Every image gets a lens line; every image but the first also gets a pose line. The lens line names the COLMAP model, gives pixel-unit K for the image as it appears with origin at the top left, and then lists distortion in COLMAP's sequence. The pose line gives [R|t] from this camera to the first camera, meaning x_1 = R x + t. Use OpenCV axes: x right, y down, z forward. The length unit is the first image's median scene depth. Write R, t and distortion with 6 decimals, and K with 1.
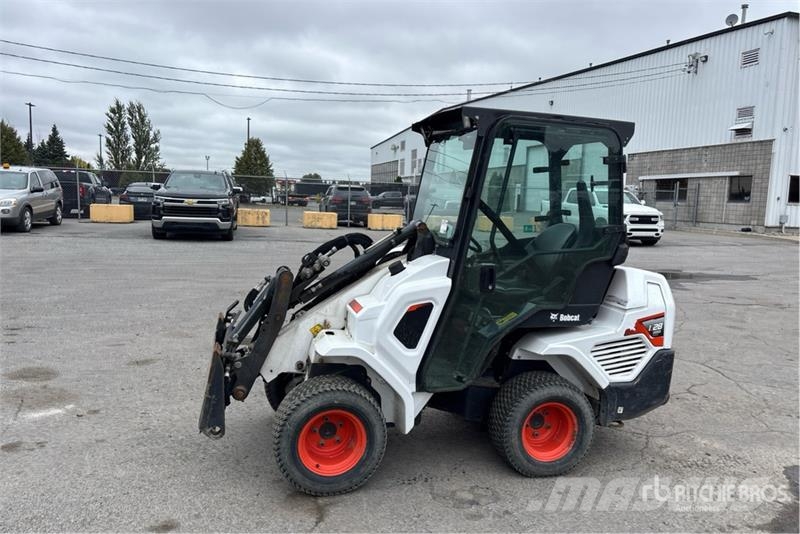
lens RADIAL K [[604.5, 0, 411.8], [0, 604.5, 269.6], [0, 0, 1]] dist [0.060791, -0.062312]
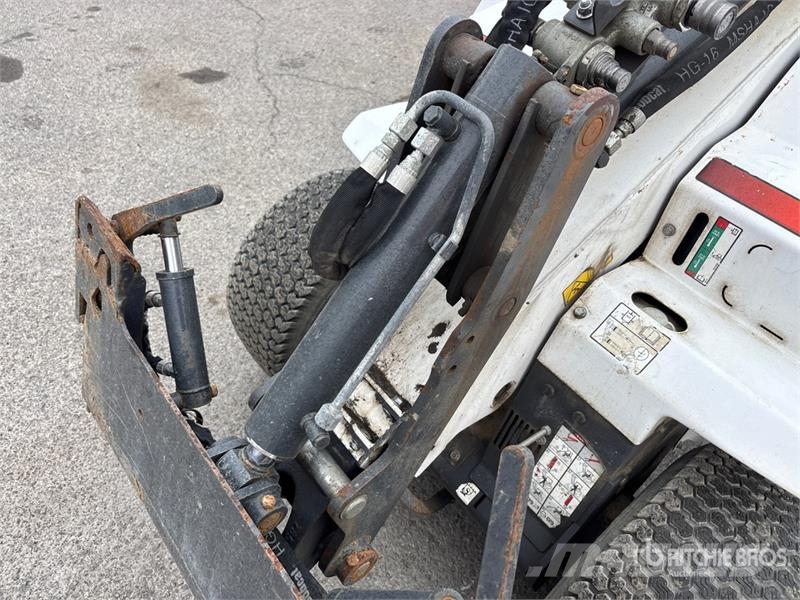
lens RADIAL K [[605.1, 0, 408.0], [0, 605.1, 296.2], [0, 0, 1]] dist [0.062524, -0.078253]
pose [[0.906974, -0.205783, 0.367494, -0.313330], [-0.066384, 0.791771, 0.607200, -0.052065], [-0.415922, -0.575110, 0.704455, 0.811354]]
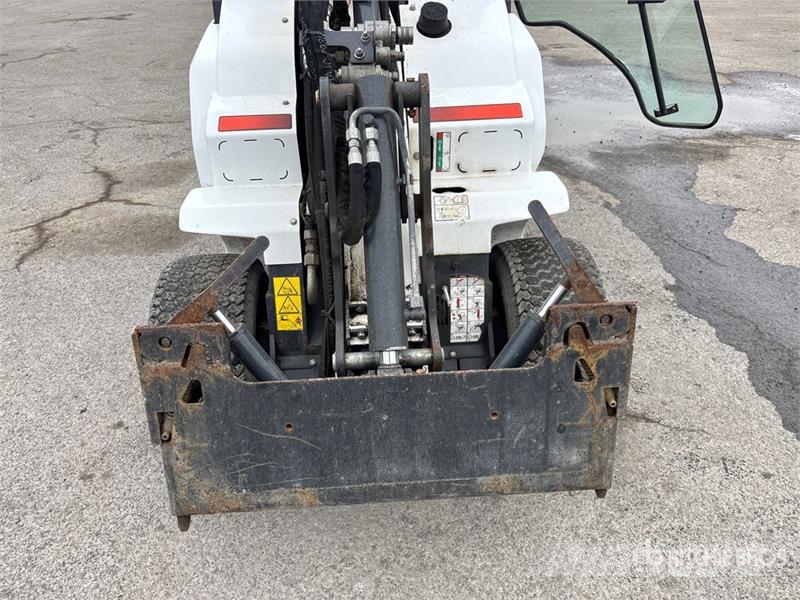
lens RADIAL K [[607.7, 0, 391.3], [0, 607.7, 287.9], [0, 0, 1]] dist [0.069624, -0.078188]
pose [[0.215459, -0.535425, 0.816638, -0.546502], [0.143588, 0.844561, 0.515849, -0.078376], [-0.965899, 0.006116, 0.258849, 0.868285]]
